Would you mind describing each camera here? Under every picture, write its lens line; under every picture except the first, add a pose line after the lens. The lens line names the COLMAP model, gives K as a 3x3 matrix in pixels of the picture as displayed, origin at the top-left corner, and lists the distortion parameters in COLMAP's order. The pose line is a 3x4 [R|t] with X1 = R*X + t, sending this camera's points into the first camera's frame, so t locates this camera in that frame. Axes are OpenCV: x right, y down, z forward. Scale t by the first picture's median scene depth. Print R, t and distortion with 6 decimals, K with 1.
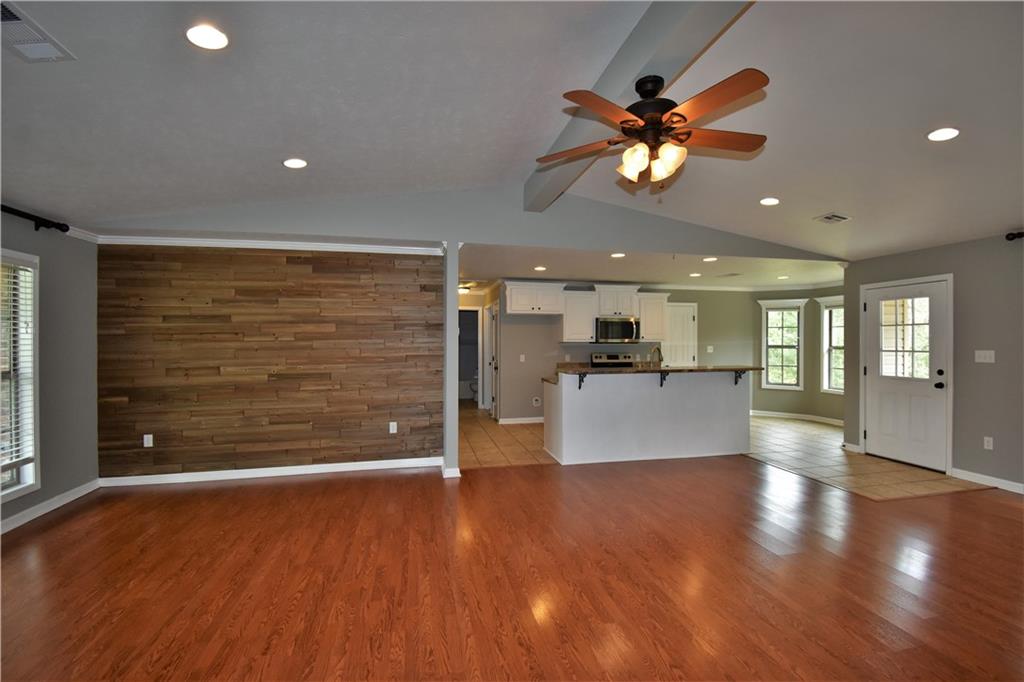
lens RADIAL K [[453.8, 0, 518.8], [0, 453.8, 343.2], [0, 0, 1]] dist [0.015948, -0.022933]
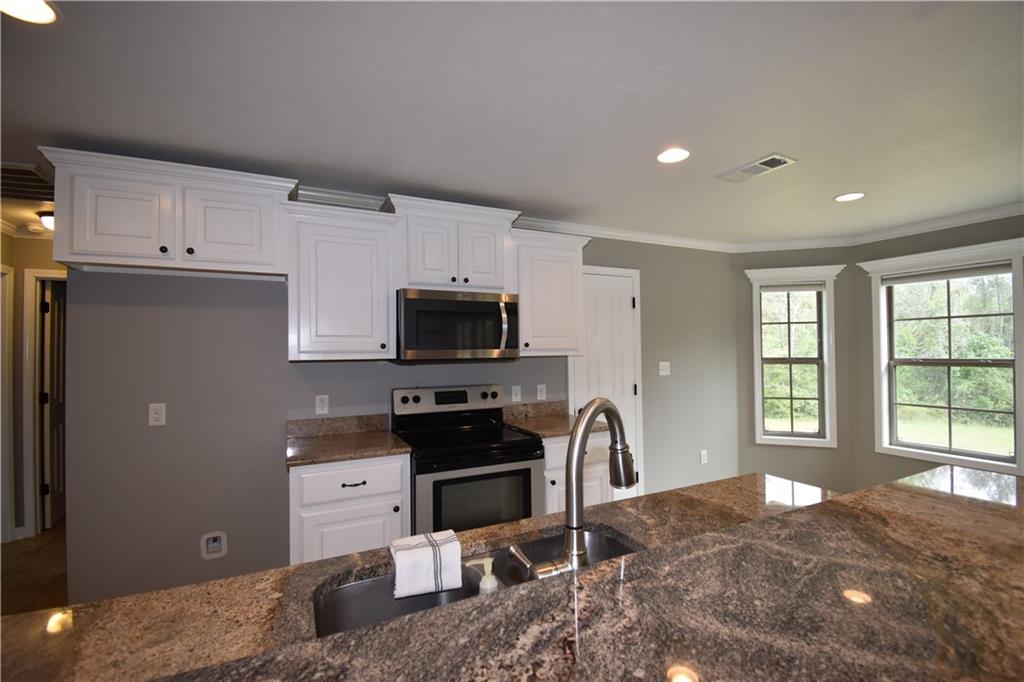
lens RADIAL K [[453.8, 0, 517.4], [0, 453.8, 341.4], [0, 0, 1]] dist [0.015948, -0.022933]
pose [[0.972291, -0.007138, 0.233664, 0.279359], [0.012982, 0.999640, -0.023484, -0.010609], [-0.233412, 0.025867, 0.972034, 0.998521]]
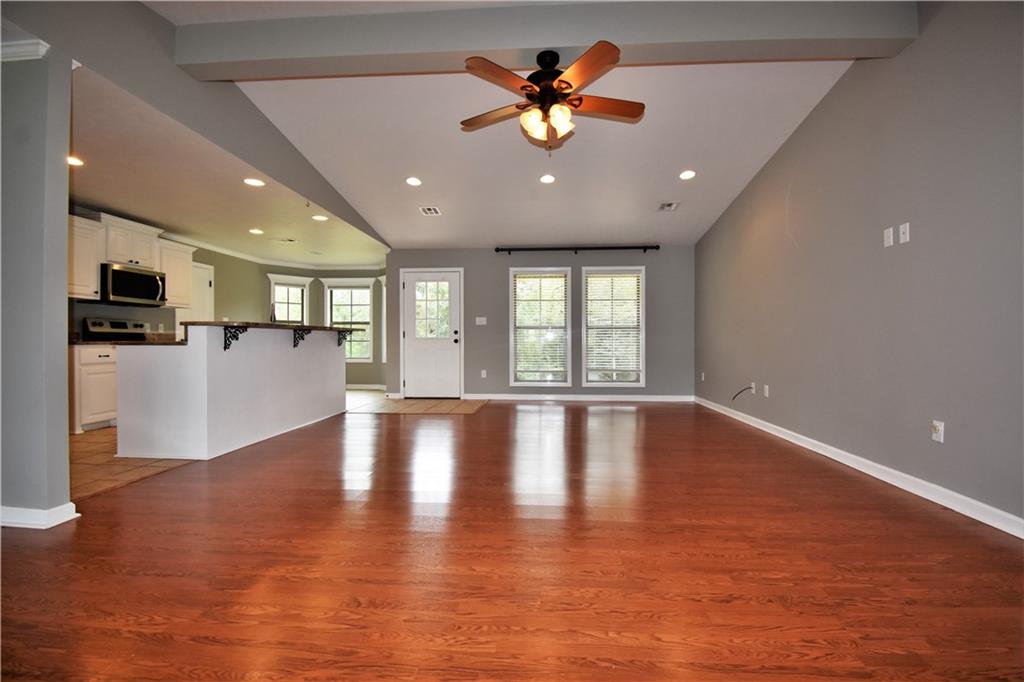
lens RADIAL K [[453.8, 0, 520.1], [0, 453.8, 342.1], [0, 0, 1]] dist [0.015948, -0.022933]
pose [[0.283340, -0.002557, 0.959016, -0.449895], [0.004956, 0.999987, 0.001203, 0.094713], [-0.959007, 0.004412, 0.283349, 0.362716]]
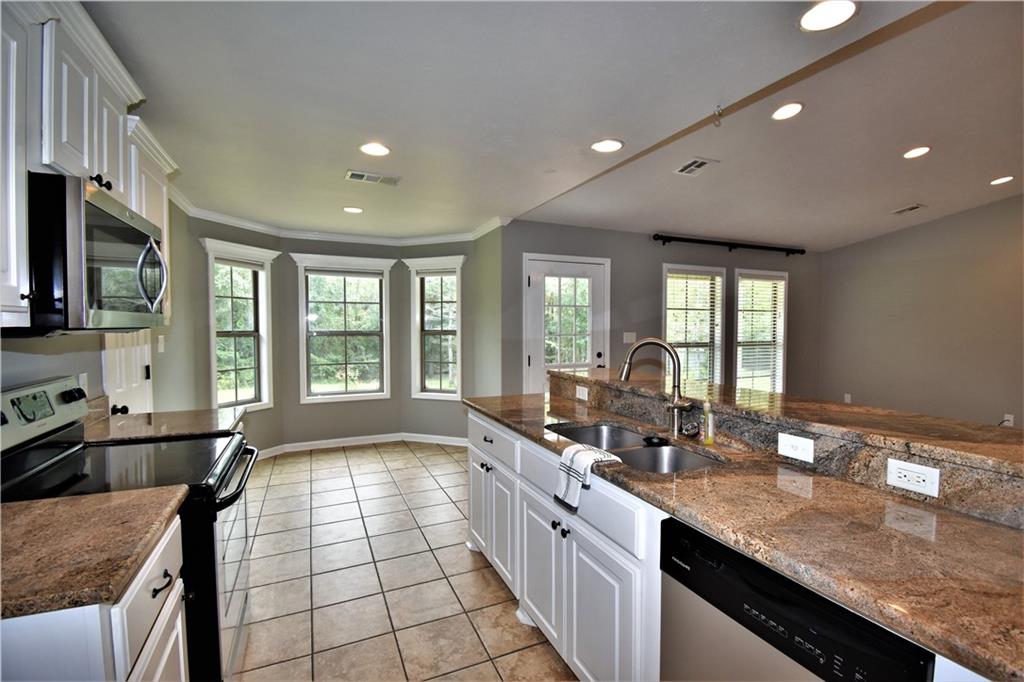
lens RADIAL K [[453.8, 0, 520.1], [0, 453.8, 342.8], [0, 0, 1]] dist [0.015948, -0.022933]
pose [[-0.204506, -0.039872, 0.978053, -0.024172], [0.002808, 0.999142, 0.041318, -0.005139], [-0.978861, 0.011196, -0.204218, 1.362093]]
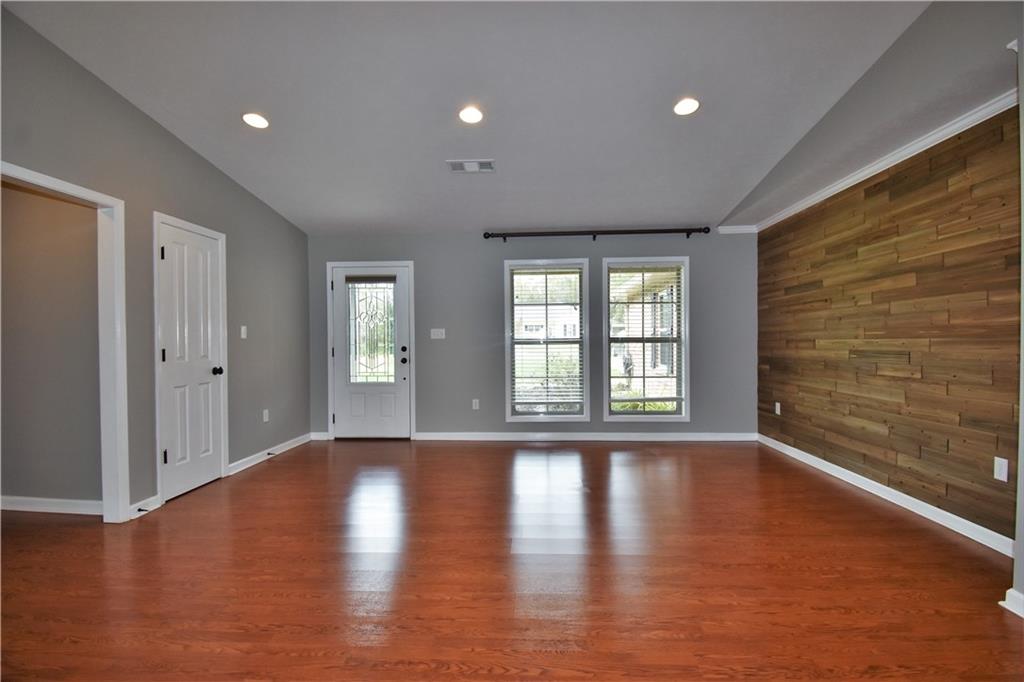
lens RADIAL K [[453.8, 0, 518.6], [0, 453.8, 340.9], [0, 0, 1]] dist [0.015948, -0.022933]
pose [[-0.267699, 0.009990, -0.963451, 0.331353], [0.004505, 0.999948, 0.009116, 0.041662], [0.963492, -0.001900, -0.267730, 0.641492]]
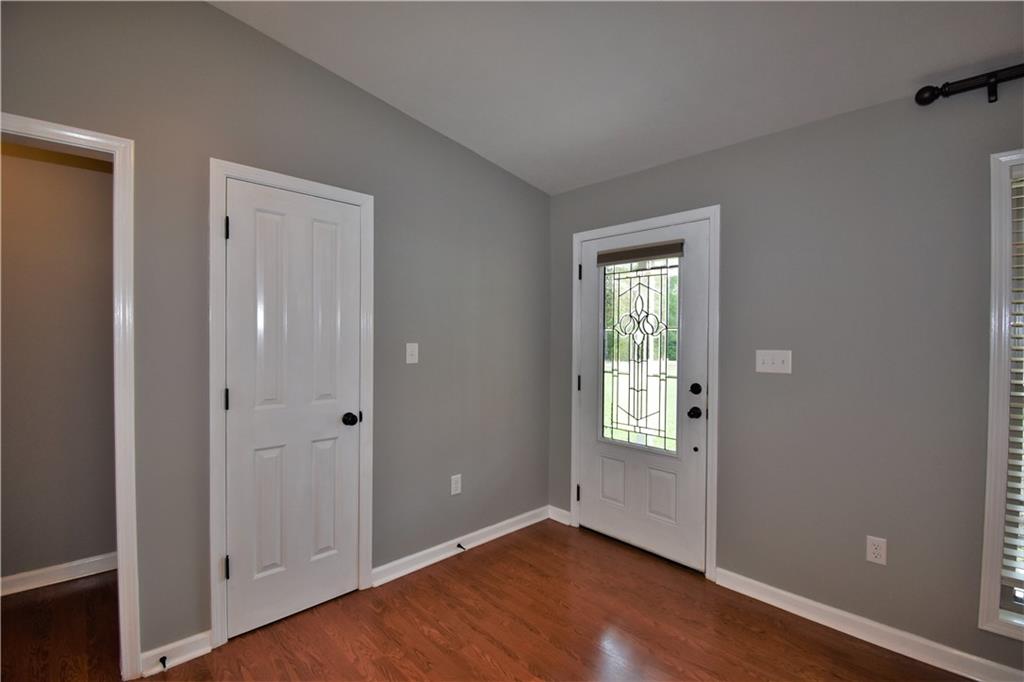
lens RADIAL K [[453.8, 0, 517.7], [0, 453.8, 342.8], [0, 0, 1]] dist [0.015948, -0.022933]
pose [[-0.856466, 0.003138, -0.516194, -0.191251], [-0.007794, 0.999789, 0.019010, 0.006855], [0.516144, 0.020305, -0.856261, 0.432952]]
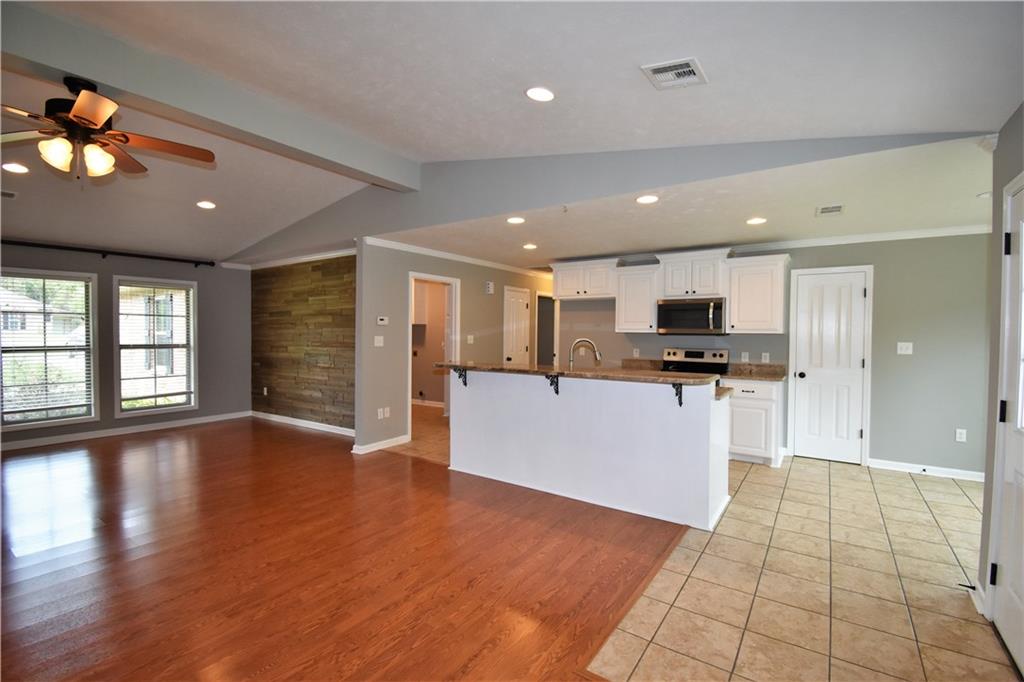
lens RADIAL K [[453.8, 0, 519.6], [0, 453.8, 342.0], [0, 0, 1]] dist [0.015948, -0.022933]
pose [[0.681100, 0.022657, -0.731840, 0.873780], [-0.011186, 0.999726, 0.020540, -0.000681], [0.732105, -0.005804, 0.681167, 0.517074]]
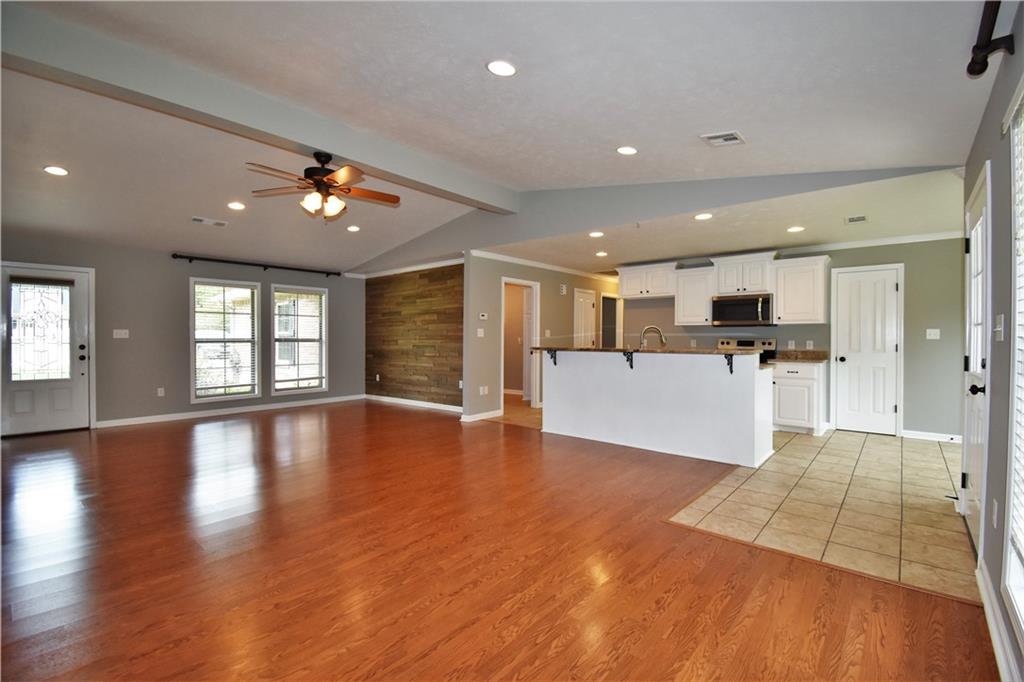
lens RADIAL K [[453.8, 0, 519.4], [0, 453.8, 342.0], [0, 0, 1]] dist [0.015948, -0.022933]
pose [[0.599886, 0.009747, -0.800026, 1.003786], [-0.006304, 0.999952, 0.007456, 0.039766], [0.800061, 0.000571, 0.599919, 0.291724]]
